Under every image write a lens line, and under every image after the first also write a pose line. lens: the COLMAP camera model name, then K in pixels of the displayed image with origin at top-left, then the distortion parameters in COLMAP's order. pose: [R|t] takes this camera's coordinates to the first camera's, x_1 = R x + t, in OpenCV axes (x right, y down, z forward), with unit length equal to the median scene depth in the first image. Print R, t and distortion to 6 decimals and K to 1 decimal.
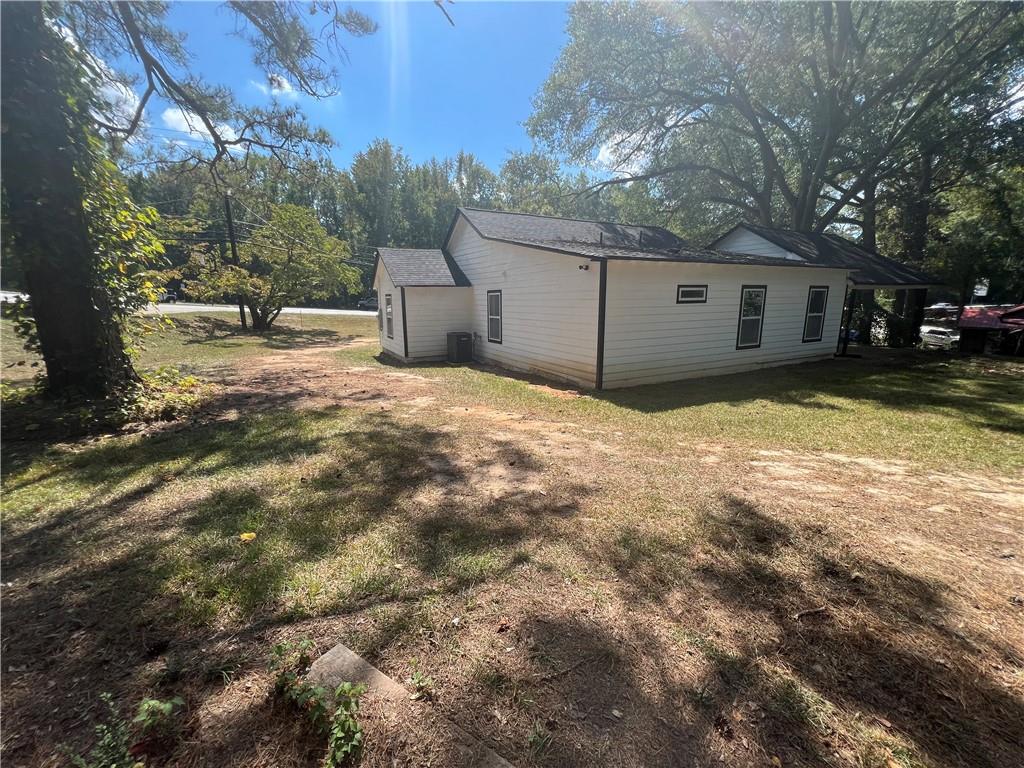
lens RADIAL K [[413.5, 0, 512.3], [0, 413.5, 385.5], [0, 0, 1]] dist [-0.002396, 0.000789]
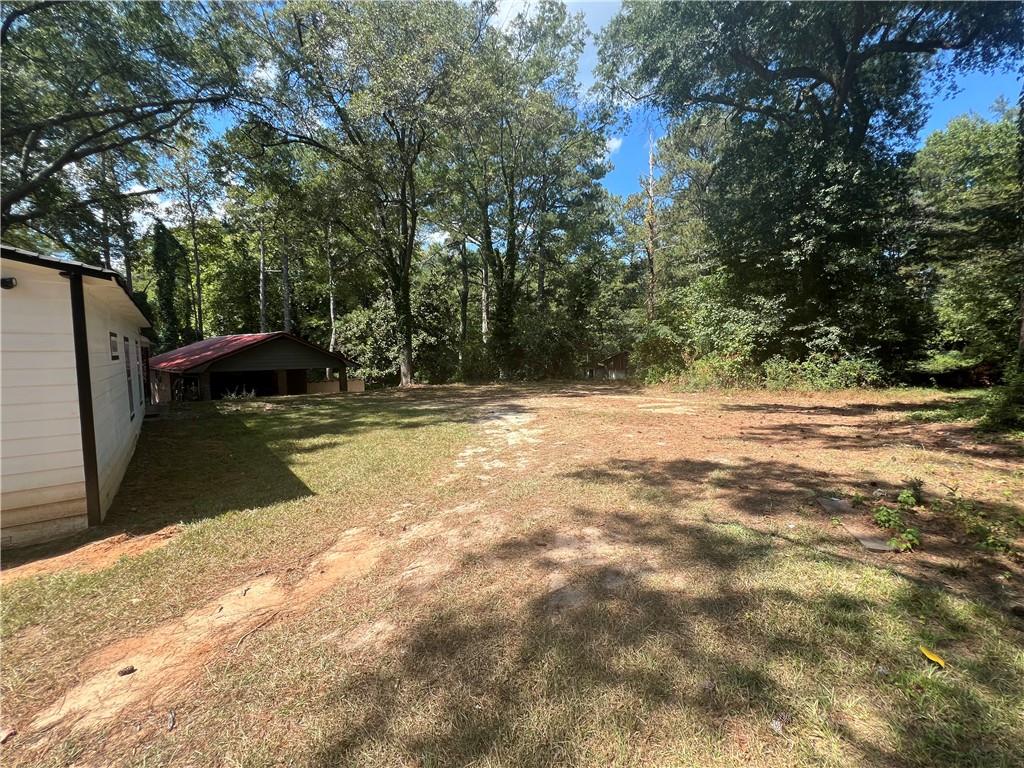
lens RADIAL K [[413.5, 0, 509.8], [0, 413.5, 386.4], [0, 0, 1]] dist [-0.002396, 0.000789]
pose [[-0.205432, -0.069318, 0.976213, -0.559677], [0.205000, 0.972312, 0.112181, -0.161862], [-0.956960, 0.223170, -0.185534, 0.839493]]
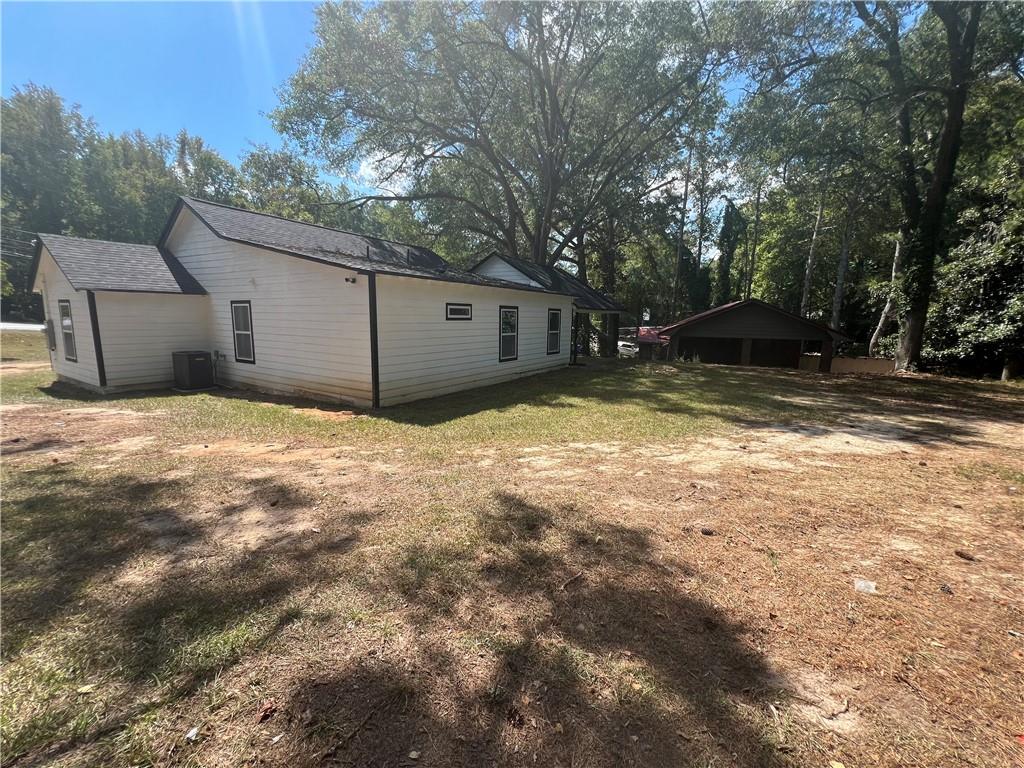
lens RADIAL K [[413.5, 0, 512.2], [0, 413.5, 384.7], [0, 0, 1]] dist [-0.002396, 0.000789]
pose [[0.864545, -0.057783, 0.499223, 0.009848], [0.079081, 0.996634, -0.021595, 0.003700], [-0.496295, 0.058149, 0.866205, 0.015492]]
